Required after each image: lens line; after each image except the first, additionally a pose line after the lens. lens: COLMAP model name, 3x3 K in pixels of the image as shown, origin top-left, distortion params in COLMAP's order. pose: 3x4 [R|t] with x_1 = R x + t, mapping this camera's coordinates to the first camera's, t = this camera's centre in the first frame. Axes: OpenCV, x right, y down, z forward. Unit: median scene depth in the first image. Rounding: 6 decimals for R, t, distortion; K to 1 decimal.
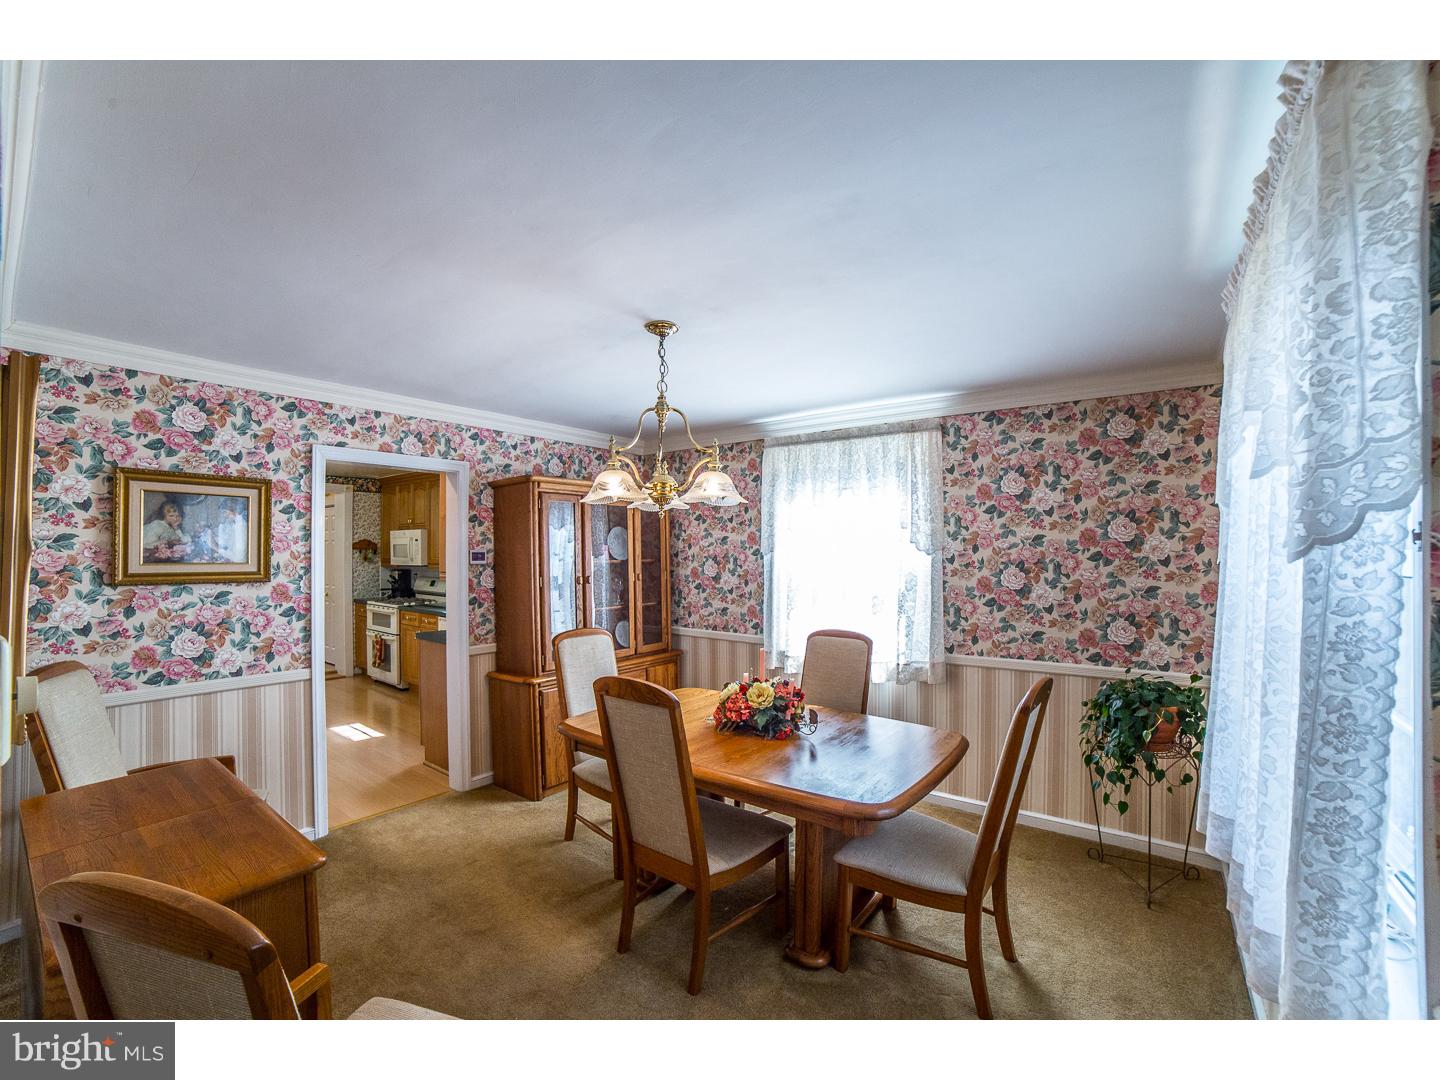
lens RADIAL K [[585.2, 0, 715.1], [0, 585.2, 568.9], [0, 0, 1]] dist [-0.000374, 0.000092]
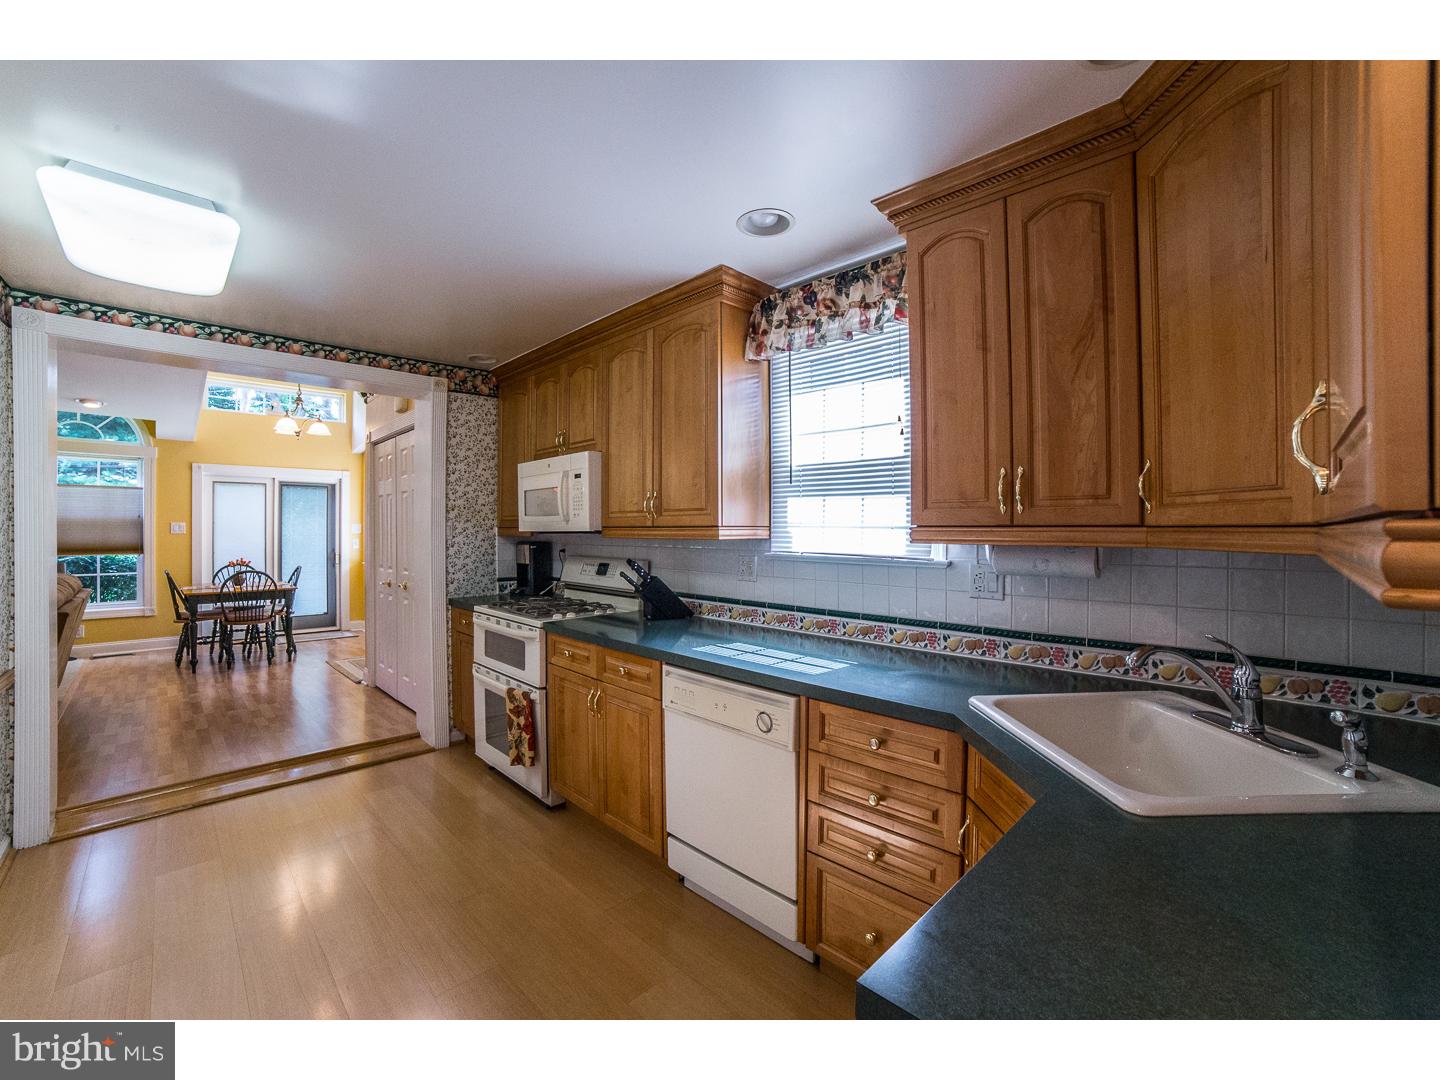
lens RADIAL K [[585.2, 0, 720.2], [0, 585.2, 537.7], [0, 0, 1]] dist [-0.000374, 0.000092]
pose [[0.992862, -0.001296, -0.119260, -0.349053], [0.000214, 0.999959, -0.009083, 0.003386], [0.119267, 0.008992, 0.992822, 0.565472]]
